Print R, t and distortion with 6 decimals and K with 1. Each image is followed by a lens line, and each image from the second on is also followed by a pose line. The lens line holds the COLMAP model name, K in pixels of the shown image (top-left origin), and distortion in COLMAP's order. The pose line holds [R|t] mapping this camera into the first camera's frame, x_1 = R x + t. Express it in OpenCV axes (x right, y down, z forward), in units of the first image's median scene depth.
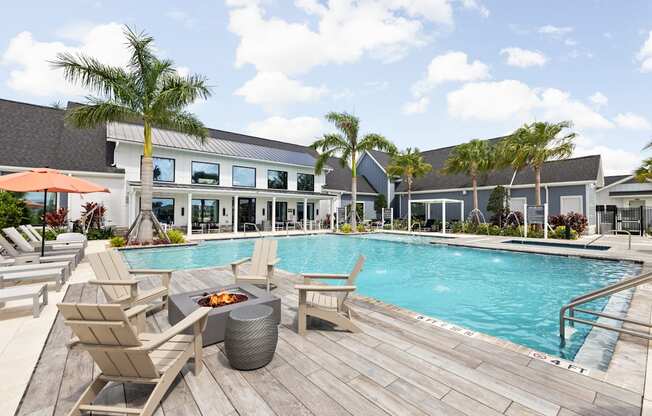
lens RADIAL K [[288.1, 0, 329.3], [0, 288.1, 206.5], [0, 0, 1]] dist [0.000552, -0.000008]
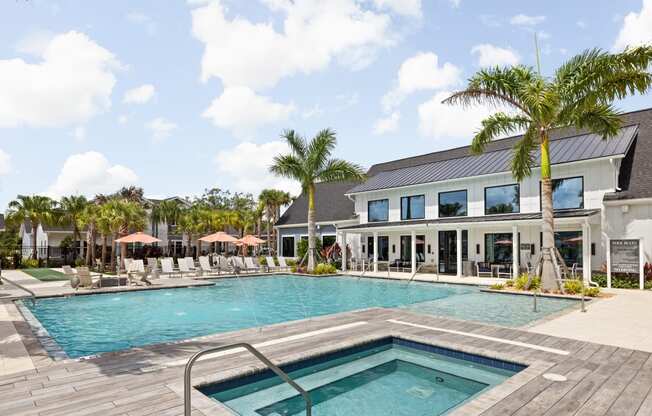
lens RADIAL K [[374.8, 0, 326.2], [0, 374.8, 210.7], [0, 0, 1]] dist [0.002755, 0.000766]
pose [[0.072718, -0.105779, -0.991727, 0.723187], [0.015806, 0.994357, -0.104901, 0.016676], [0.997227, -0.008047, 0.073979, 0.610112]]
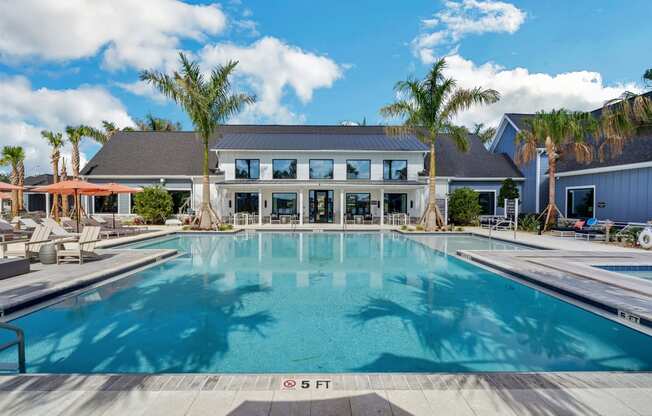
lens RADIAL K [[273.7, 0, 324.1], [0, 273.7, 206.4], [0, 0, 1]] dist [-0.003043, 0.000167]
pose [[0.776553, 0.002609, -0.630047, 0.329289], [0.012997, 0.999712, 0.020159, 0.007637], [0.629918, -0.023843, 0.776295, 0.274292]]
